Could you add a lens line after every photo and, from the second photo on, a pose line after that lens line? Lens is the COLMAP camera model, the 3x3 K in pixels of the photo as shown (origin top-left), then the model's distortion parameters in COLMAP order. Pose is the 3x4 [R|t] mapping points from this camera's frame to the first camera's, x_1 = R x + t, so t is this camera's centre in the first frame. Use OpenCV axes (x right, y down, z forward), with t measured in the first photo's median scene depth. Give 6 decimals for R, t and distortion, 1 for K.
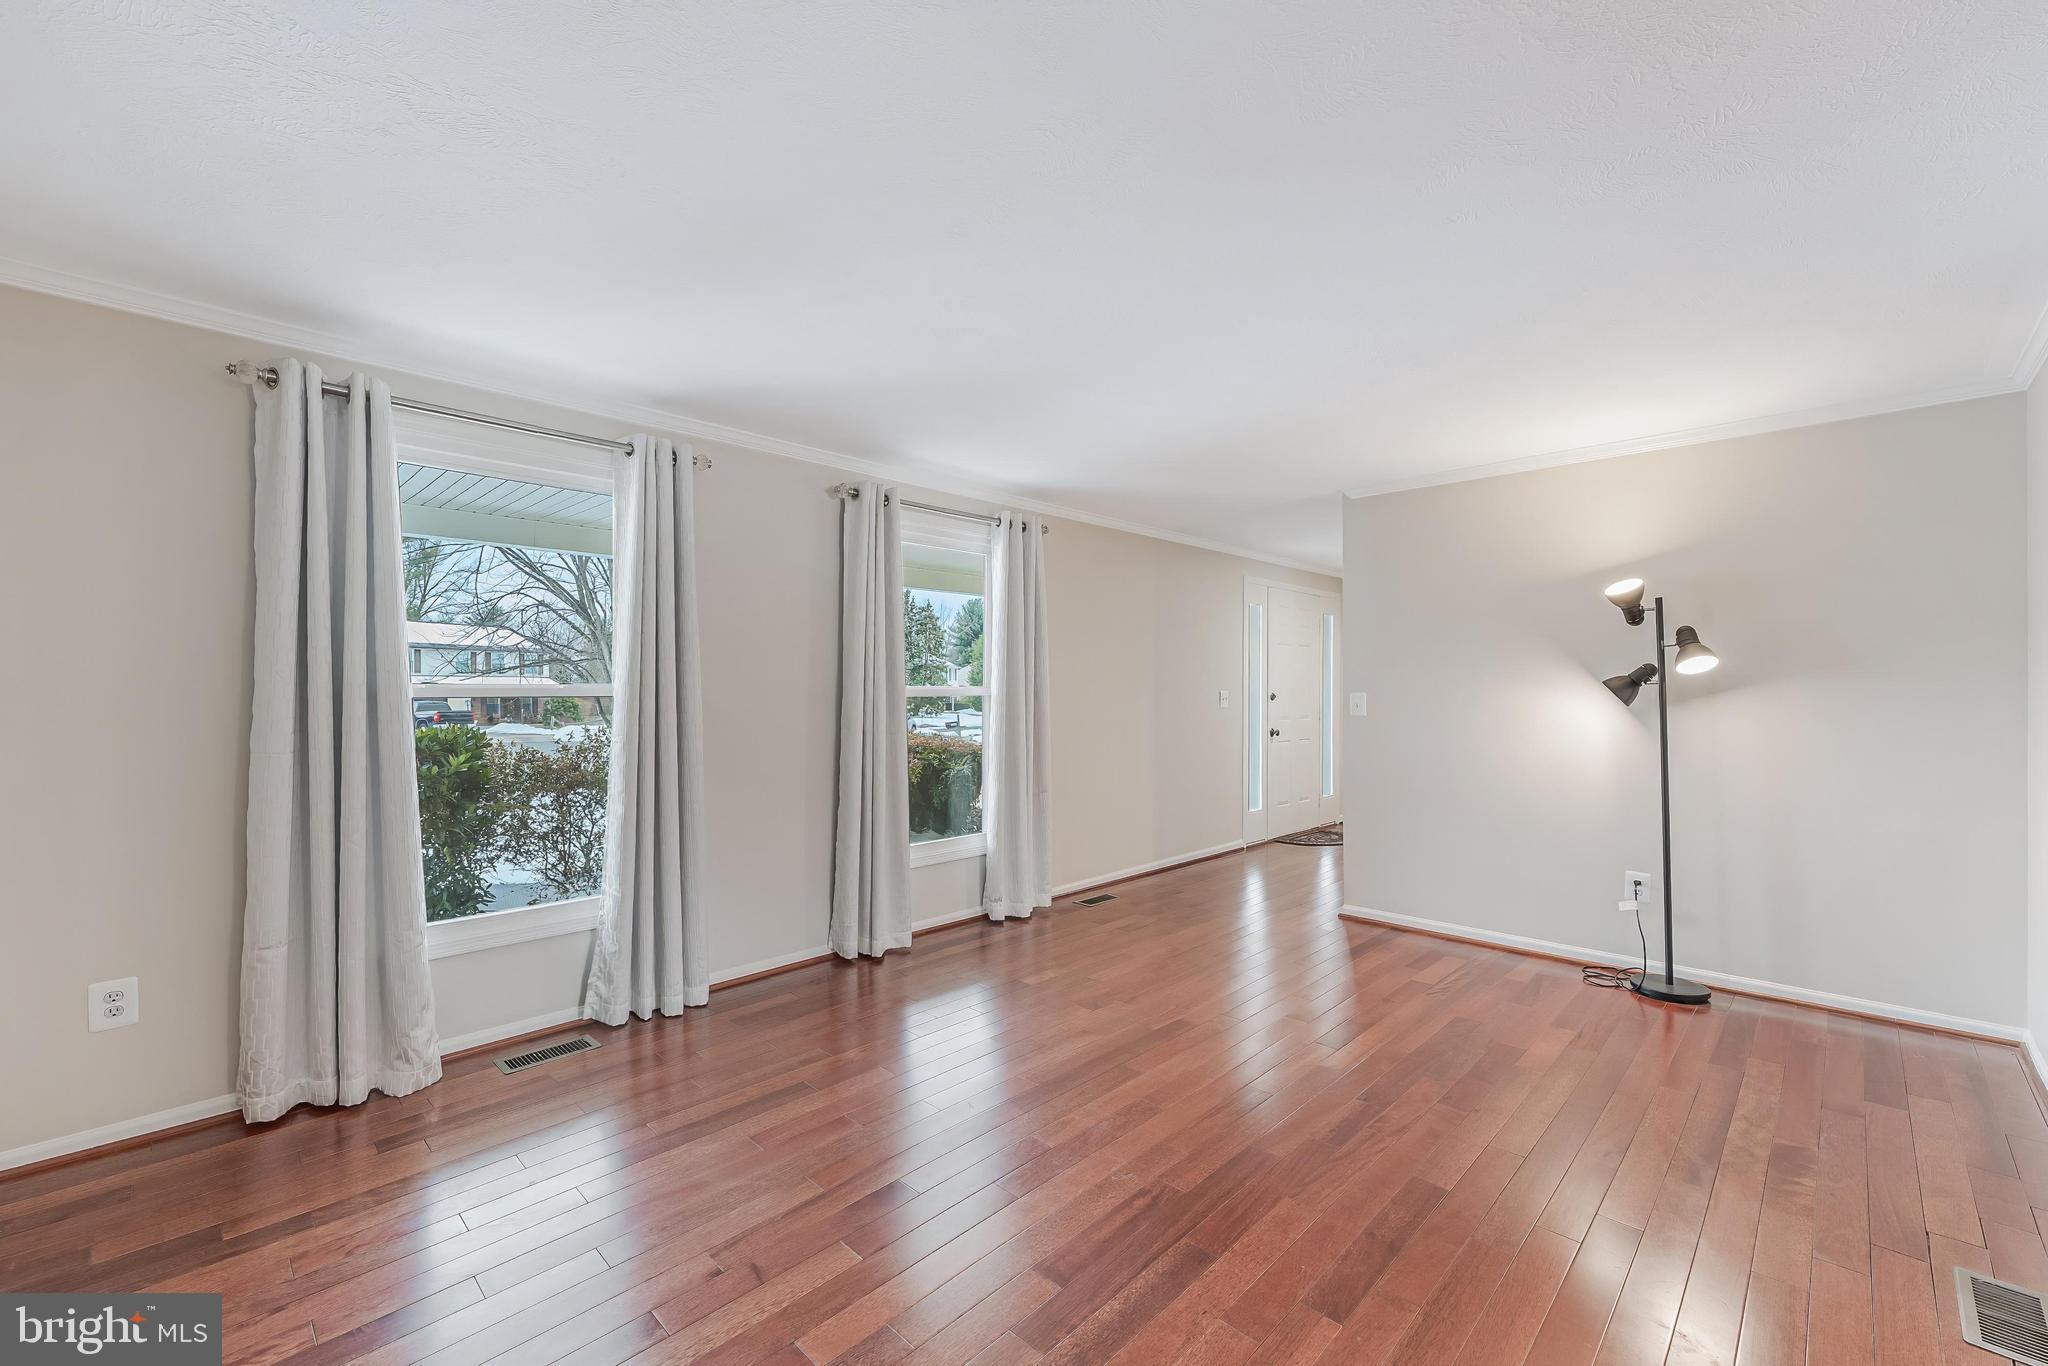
lens RADIAL K [[841.8, 0, 1027.2], [0, 841.8, 677.7], [0, 0, 1]] dist [0.000739, -0.000124]
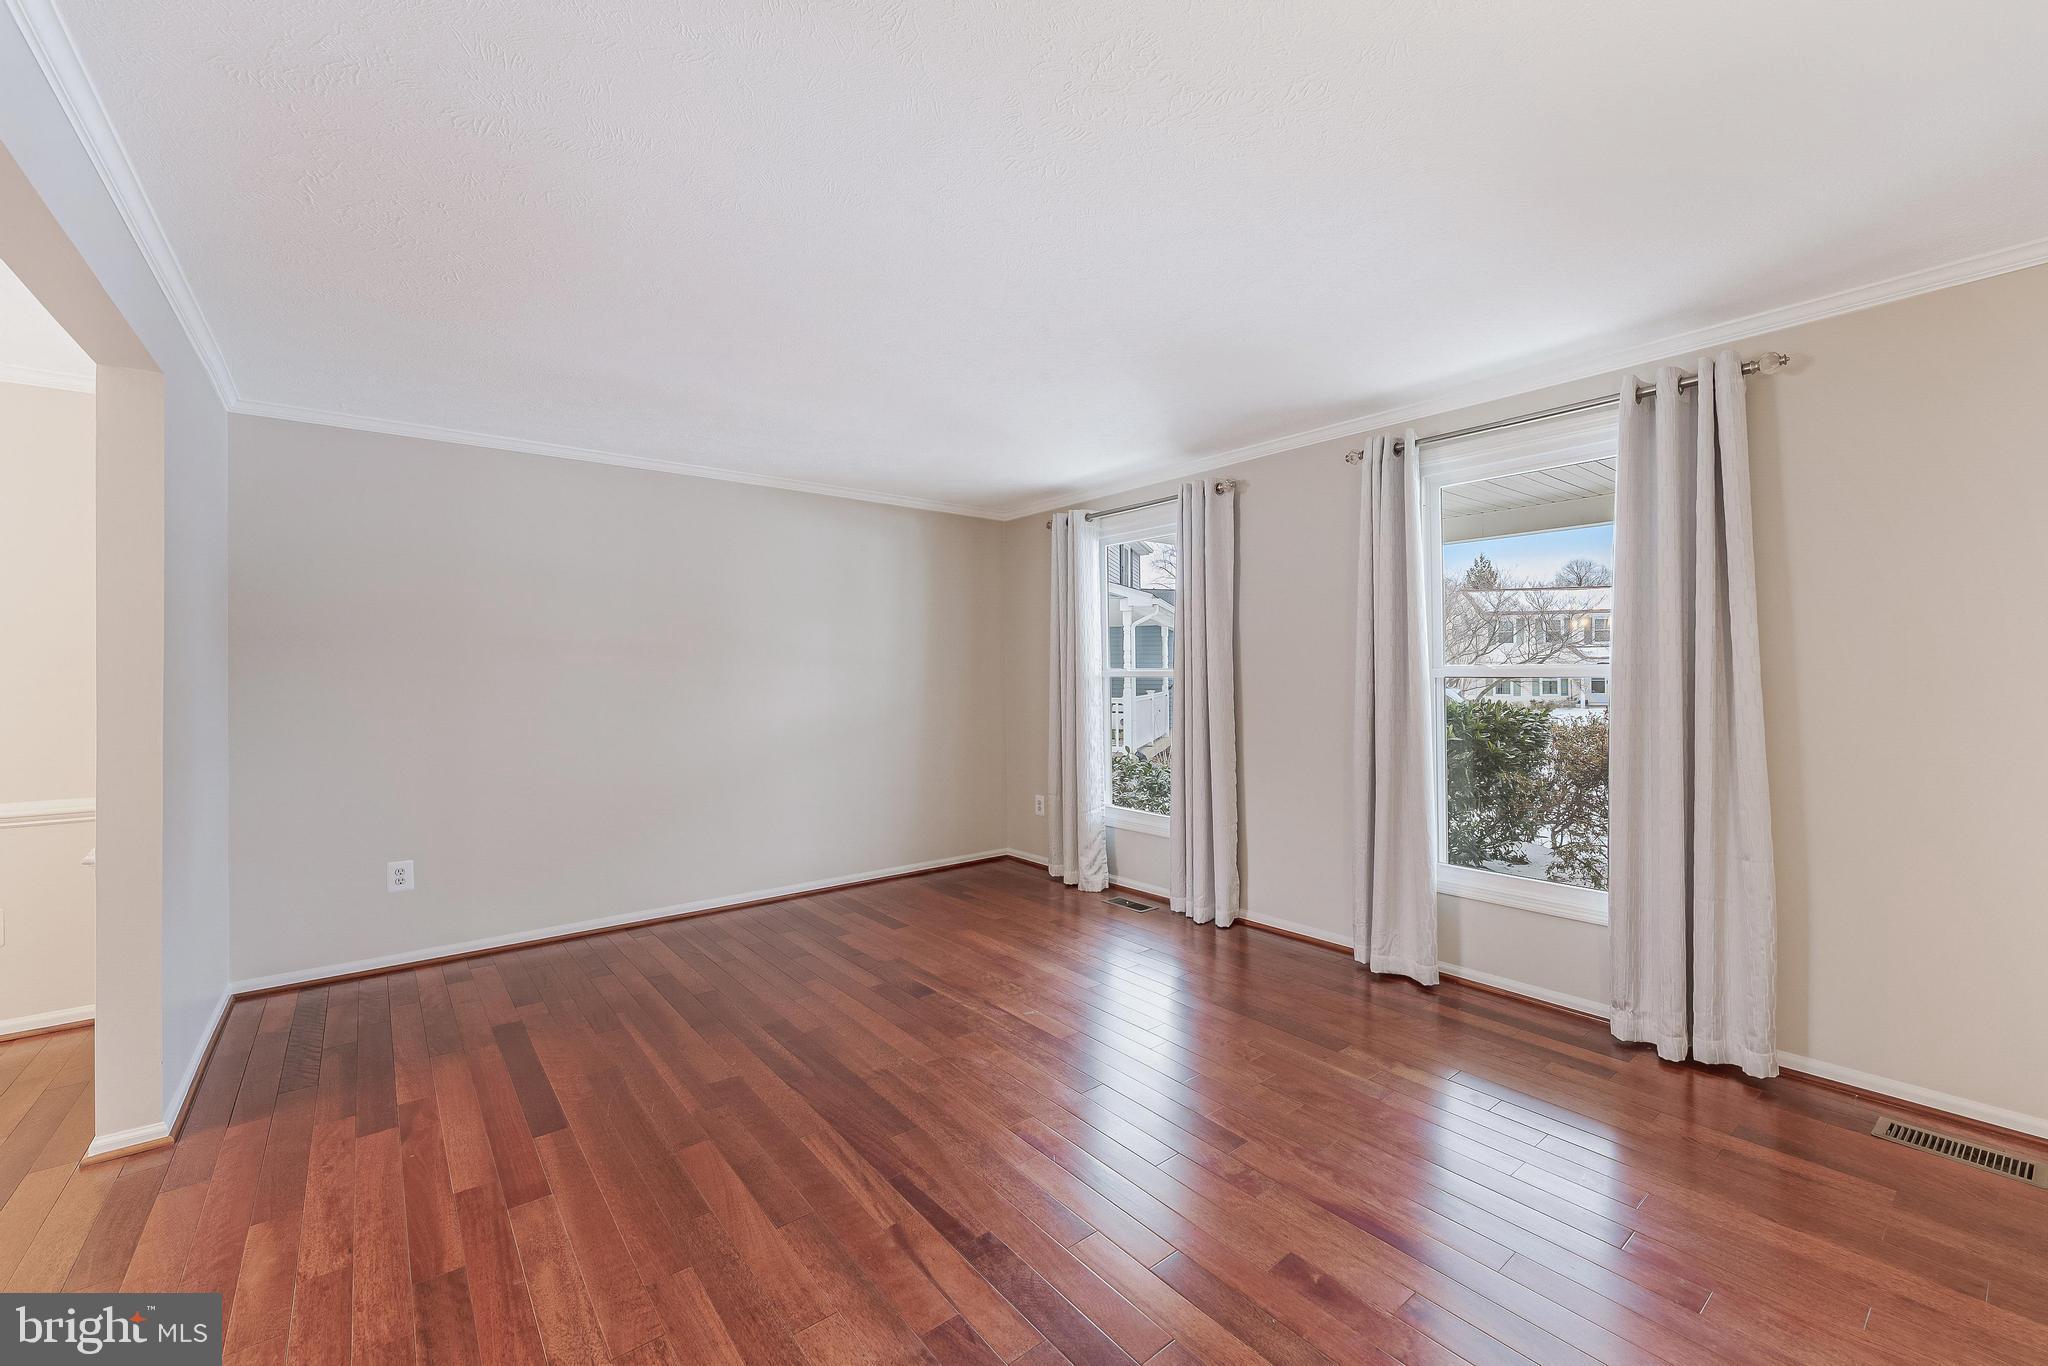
lens RADIAL K [[822.9, 0, 1028.4], [0, 822.9, 678.0], [0, 0, 1]] dist [0.000741, 0.000125]
pose [[-0.124906, 0.011976, -0.992096, 0.664039], [0.018173, 0.999787, 0.009781, 0.003346], [0.992002, -0.016808, -0.125097, 0.688456]]
